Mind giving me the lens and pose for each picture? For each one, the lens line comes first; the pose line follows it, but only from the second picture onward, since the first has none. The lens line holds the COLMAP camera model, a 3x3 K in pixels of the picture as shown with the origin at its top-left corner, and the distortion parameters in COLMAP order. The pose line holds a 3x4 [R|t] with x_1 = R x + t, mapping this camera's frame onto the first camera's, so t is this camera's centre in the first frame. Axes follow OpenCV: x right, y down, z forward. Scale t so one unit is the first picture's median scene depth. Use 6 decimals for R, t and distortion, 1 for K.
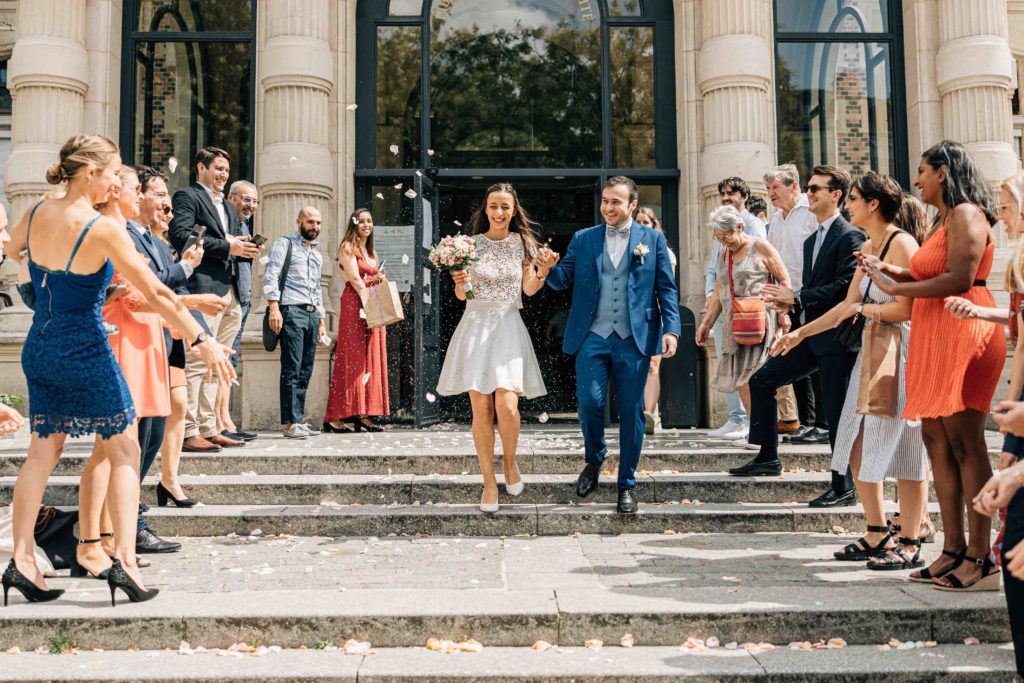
lens RADIAL K [[983.9, 0, 488.9], [0, 983.9, 316.8], [0, 0, 1]] dist [-0.014646, -0.015192]
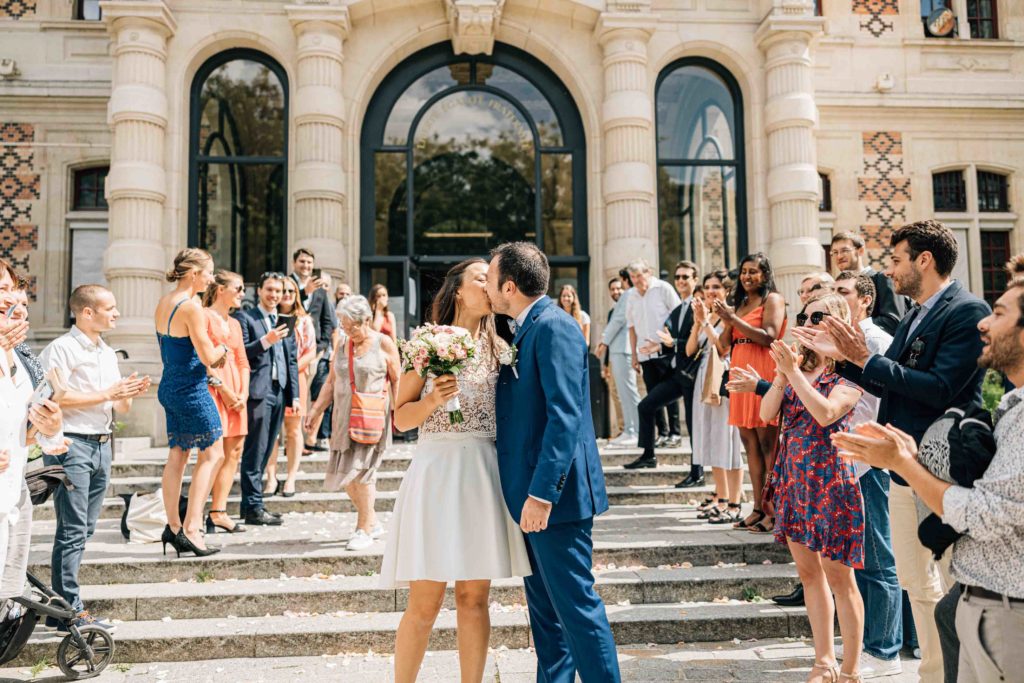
lens RADIAL K [[922.3, 0, 492.1], [0, 922.3, 372.8], [0, 0, 1]] dist [0.001311, 0.002117]
pose [[0.996090, -0.007203, 0.088050, -0.079694], [0.004900, 0.999641, 0.026342, -0.023281], [-0.088208, -0.025808, 0.995768, -0.392505]]
